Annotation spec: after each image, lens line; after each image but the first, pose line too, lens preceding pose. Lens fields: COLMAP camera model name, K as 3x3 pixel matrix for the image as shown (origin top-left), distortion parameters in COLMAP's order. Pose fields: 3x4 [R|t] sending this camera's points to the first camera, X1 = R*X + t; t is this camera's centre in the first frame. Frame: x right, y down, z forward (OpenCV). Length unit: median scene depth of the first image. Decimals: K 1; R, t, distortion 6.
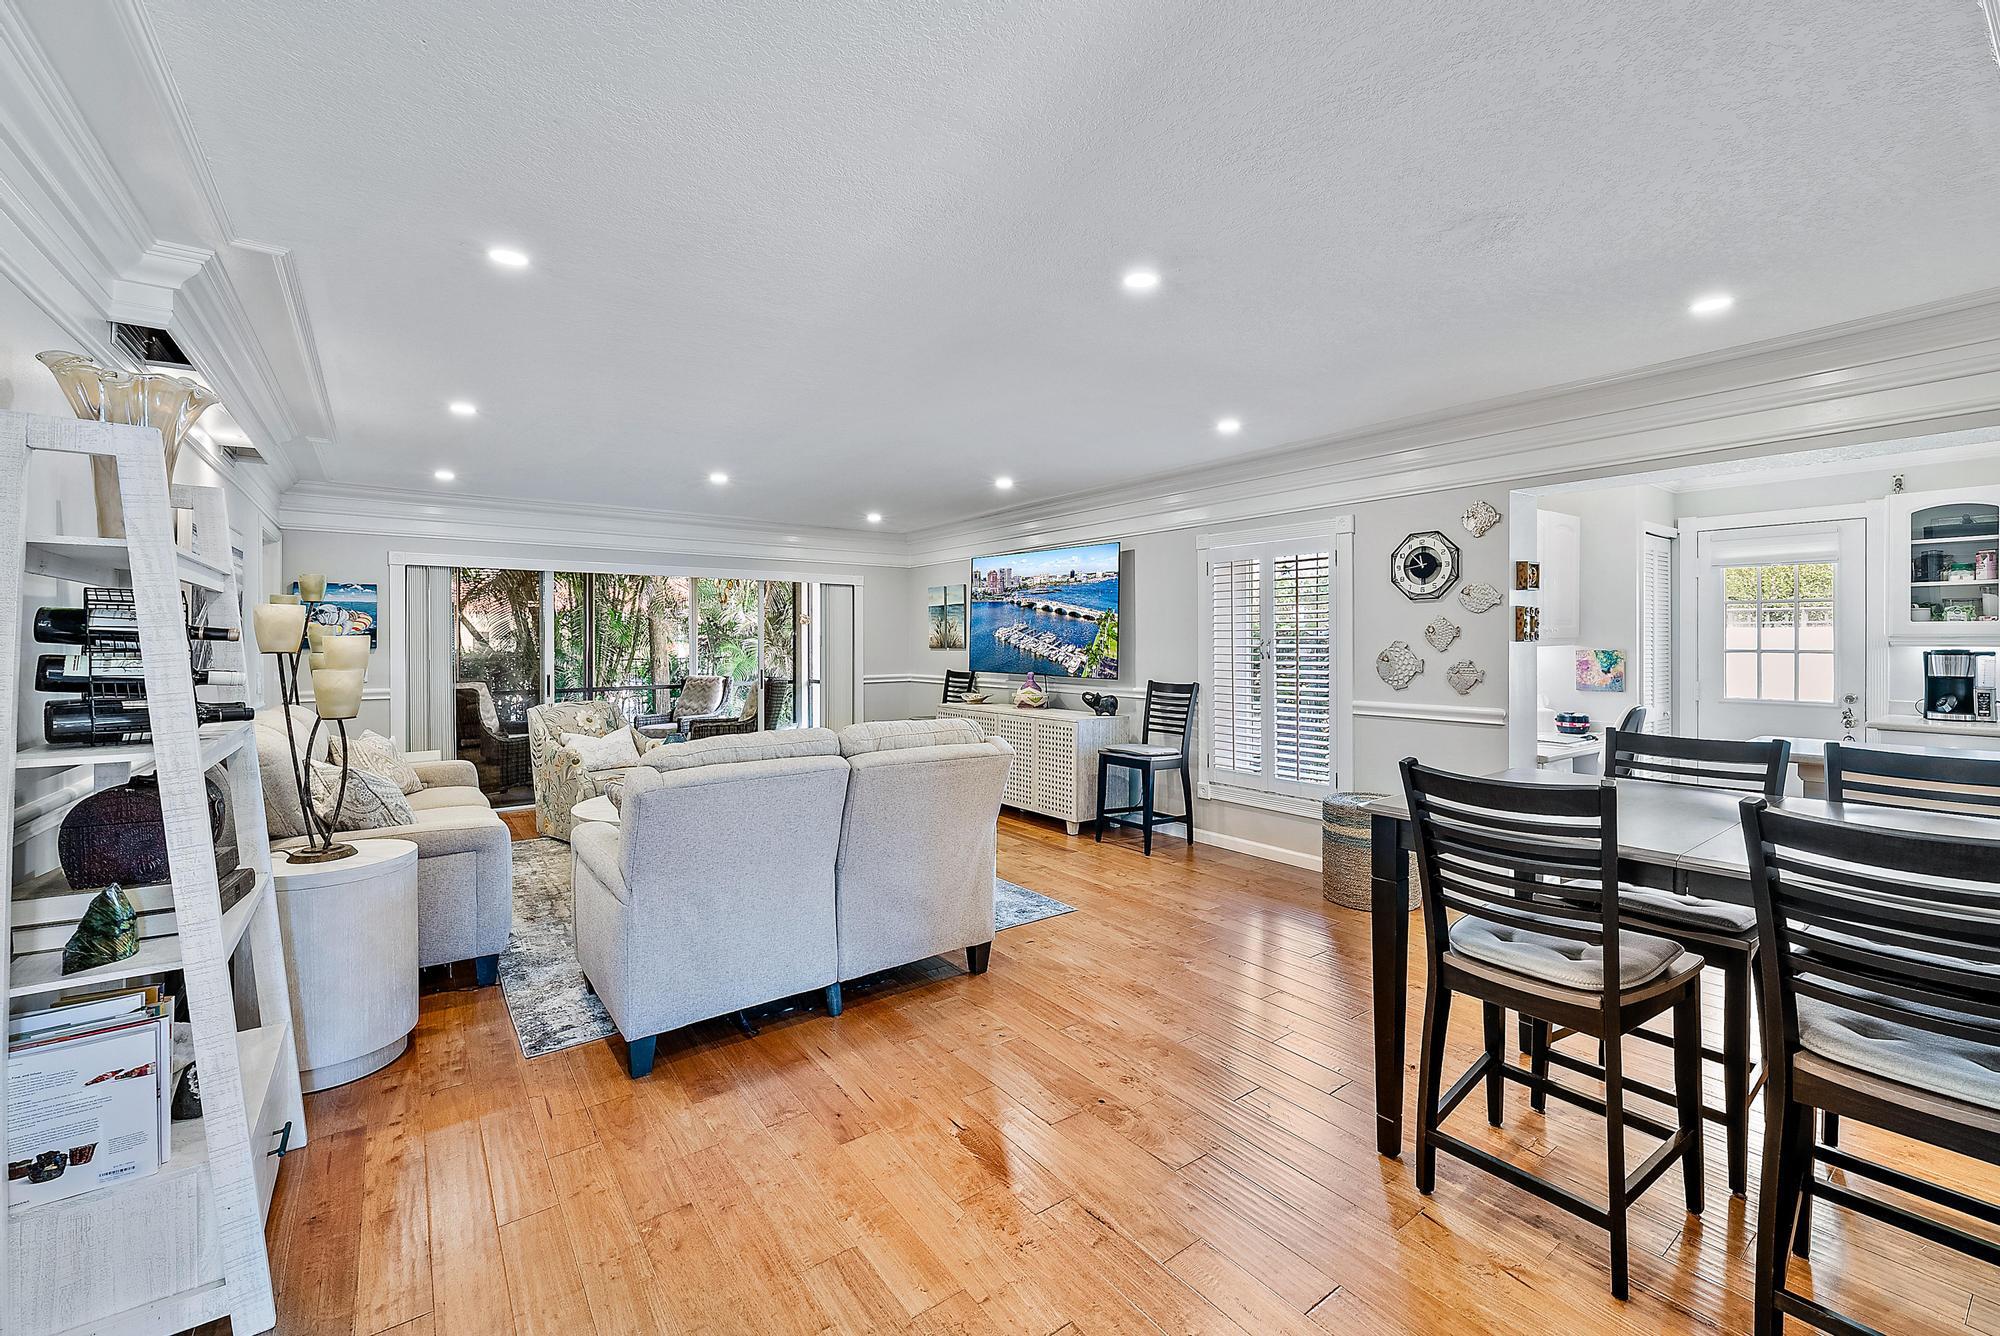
lens RADIAL K [[828.3, 0, 999.6], [0, 828.3, 642.0], [0, 0, 1]] dist [0.000176, 0.000002]
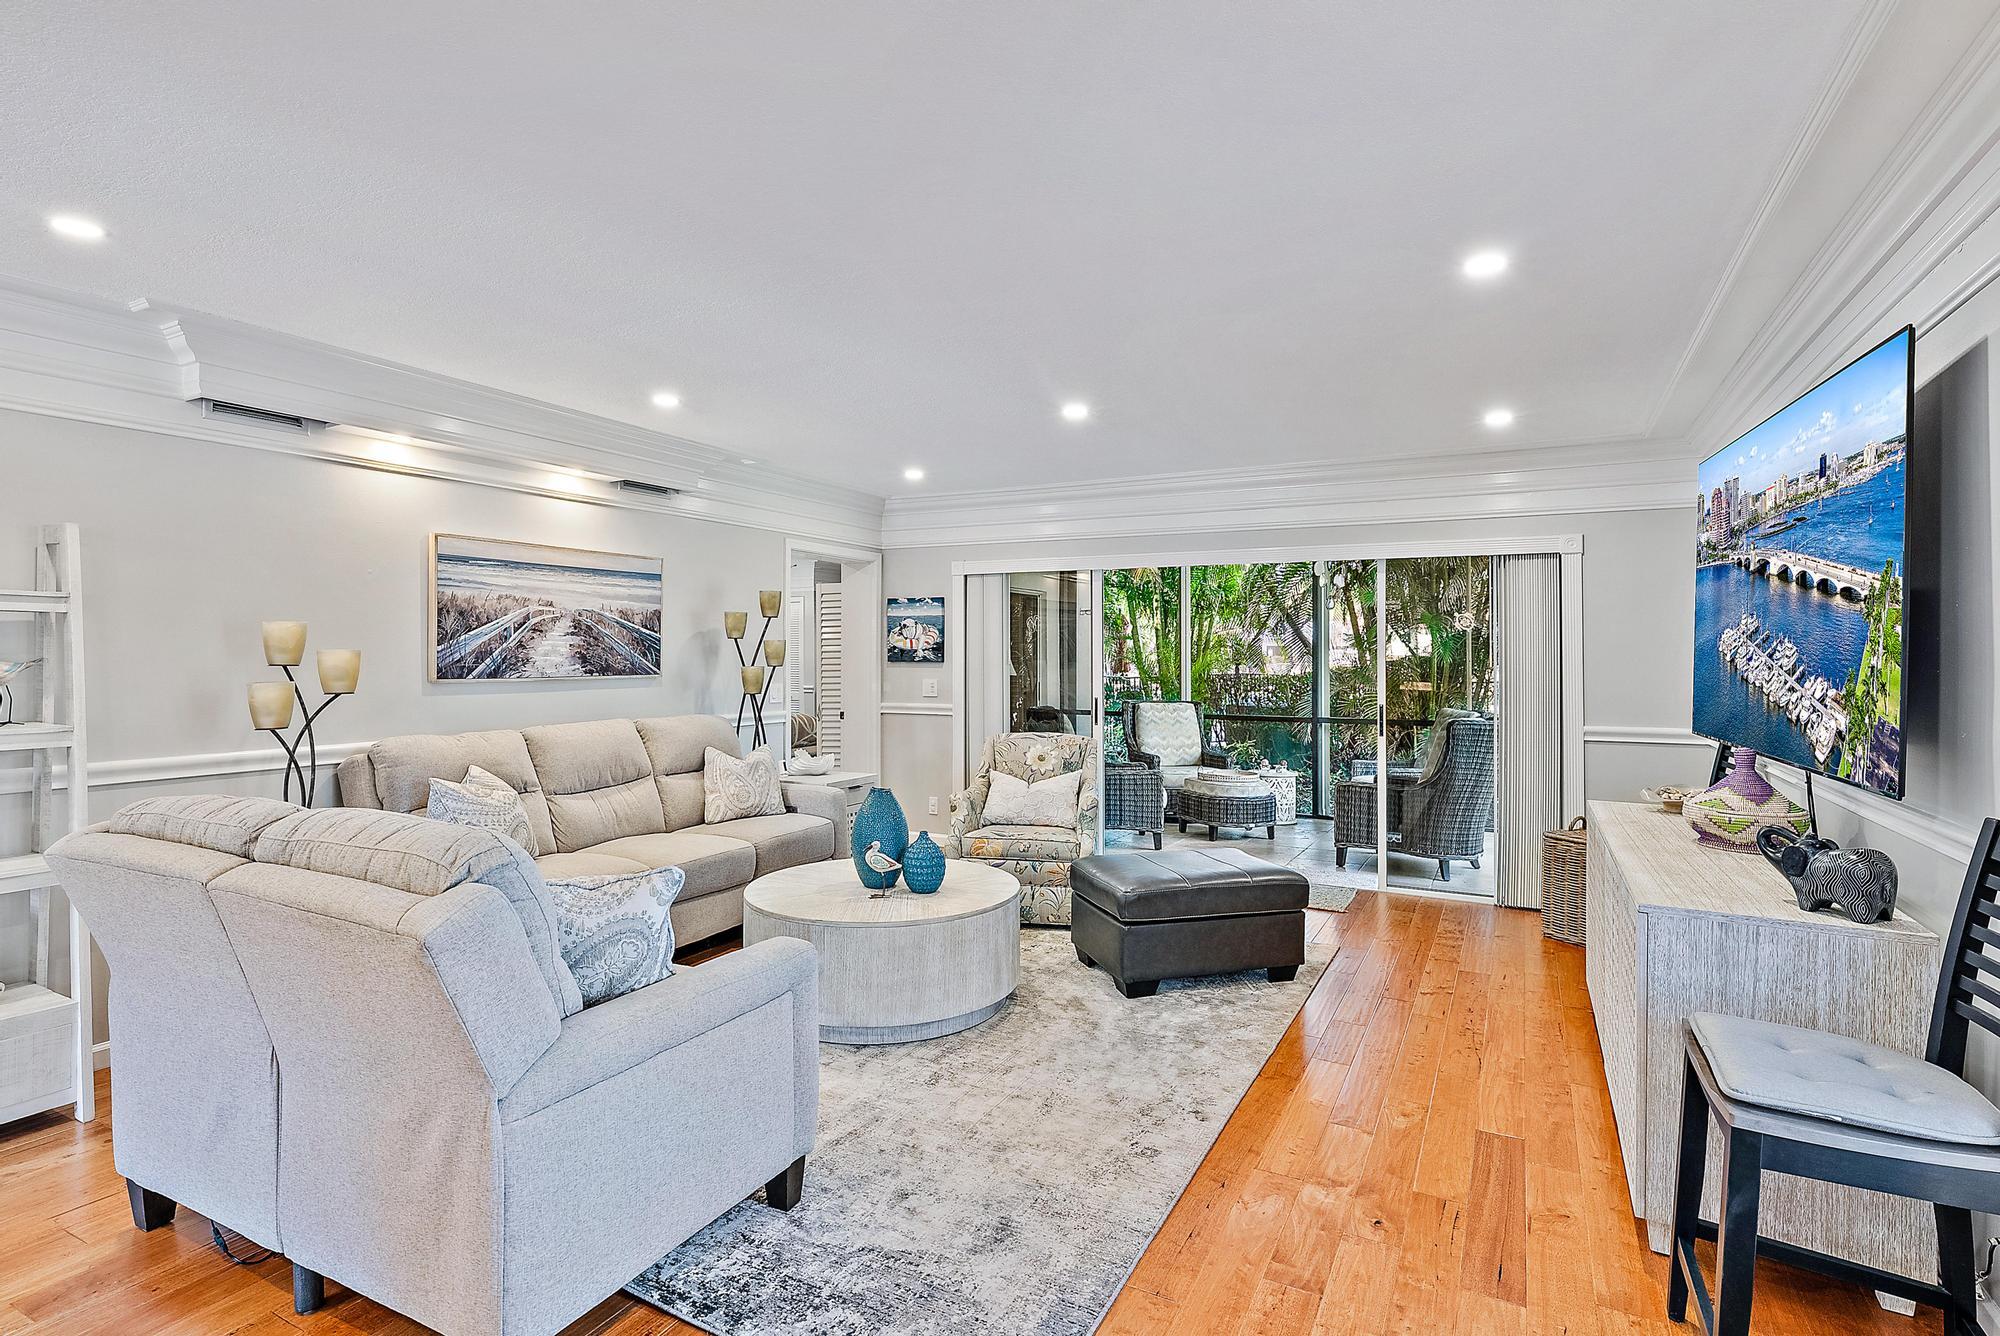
lens RADIAL K [[980.0, 0, 1003.0], [0, 980.0, 627.9], [0, 0, 1]] dist [0.001599, 0.000385]
pose [[0.440639, -0.019225, -0.897479, 0.290286], [-0.003581, 0.999725, -0.023174, -0.006104], [0.897677, 0.013425, 0.440449, 0.514206]]
